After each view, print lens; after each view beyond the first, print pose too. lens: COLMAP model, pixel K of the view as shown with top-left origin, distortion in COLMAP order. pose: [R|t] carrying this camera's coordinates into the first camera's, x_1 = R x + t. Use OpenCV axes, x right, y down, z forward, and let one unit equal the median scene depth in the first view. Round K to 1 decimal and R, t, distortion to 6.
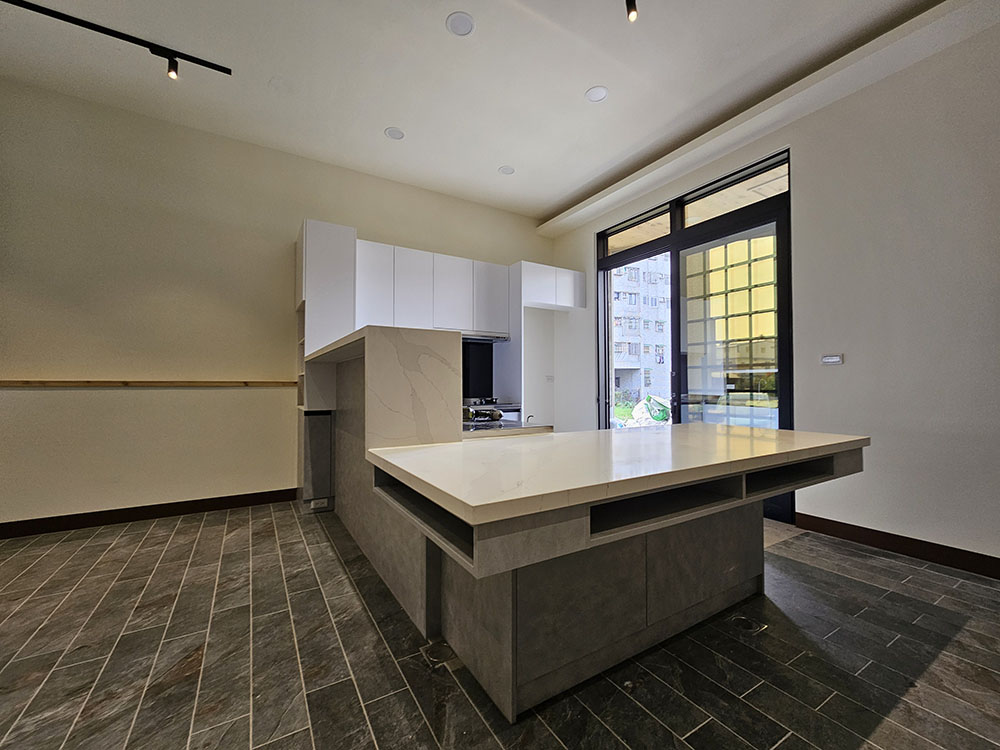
lens RADIAL K [[407.6, 0, 498.6], [0, 407.6, 376.4], [0, 0, 1]] dist [-0.001633, 0.002017]
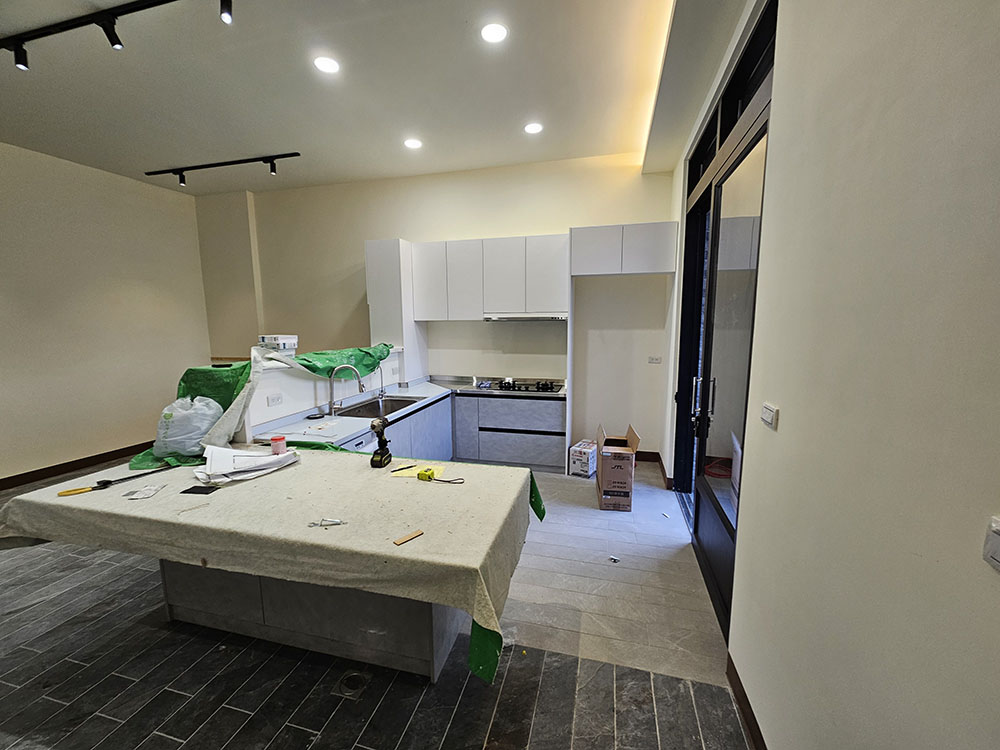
lens RADIAL K [[407.6, 0, 499.8], [0, 407.6, 380.1], [0, 0, 1]] dist [-0.001633, 0.002017]
pose [[0.692817, 0.097853, -0.714443, 1.002697], [0.024504, 0.986983, 0.158944, -0.180588], [0.720697, -0.127626, 0.681401, 0.457975]]
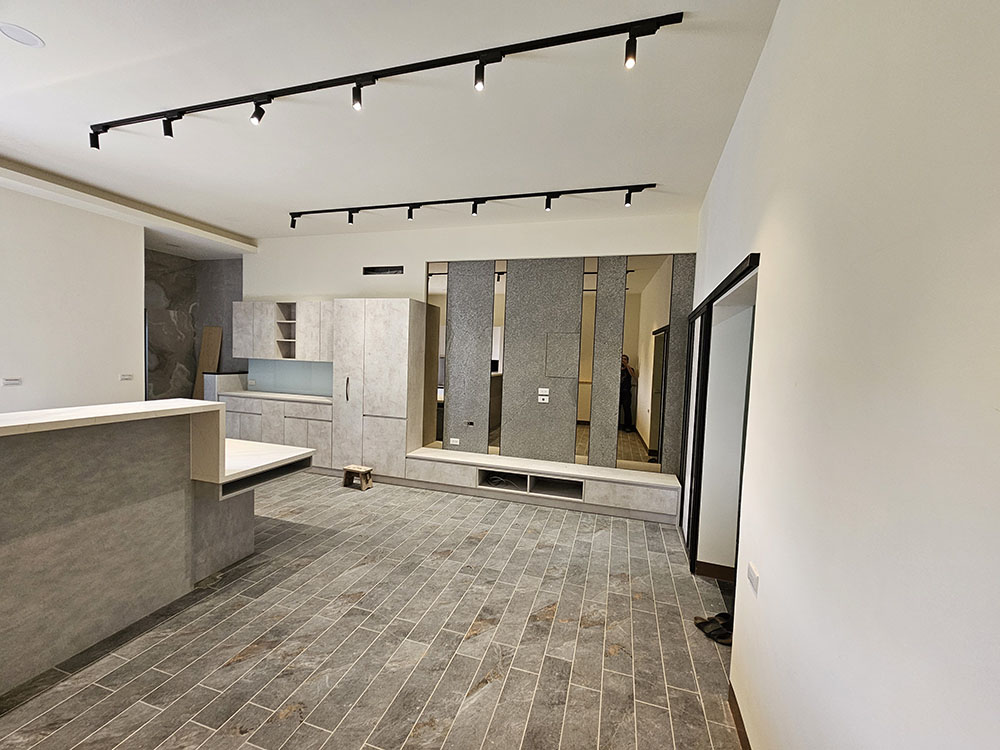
lens RADIAL K [[407.6, 0, 497.5], [0, 407.6, 373.1], [0, 0, 1]] dist [-0.001633, 0.002017]
pose [[-0.667090, -0.053429, 0.743059, -1.341289], [-0.048383, 0.998426, 0.028355, -0.199064], [-0.743404, -0.017036, -0.668625, 0.752803]]
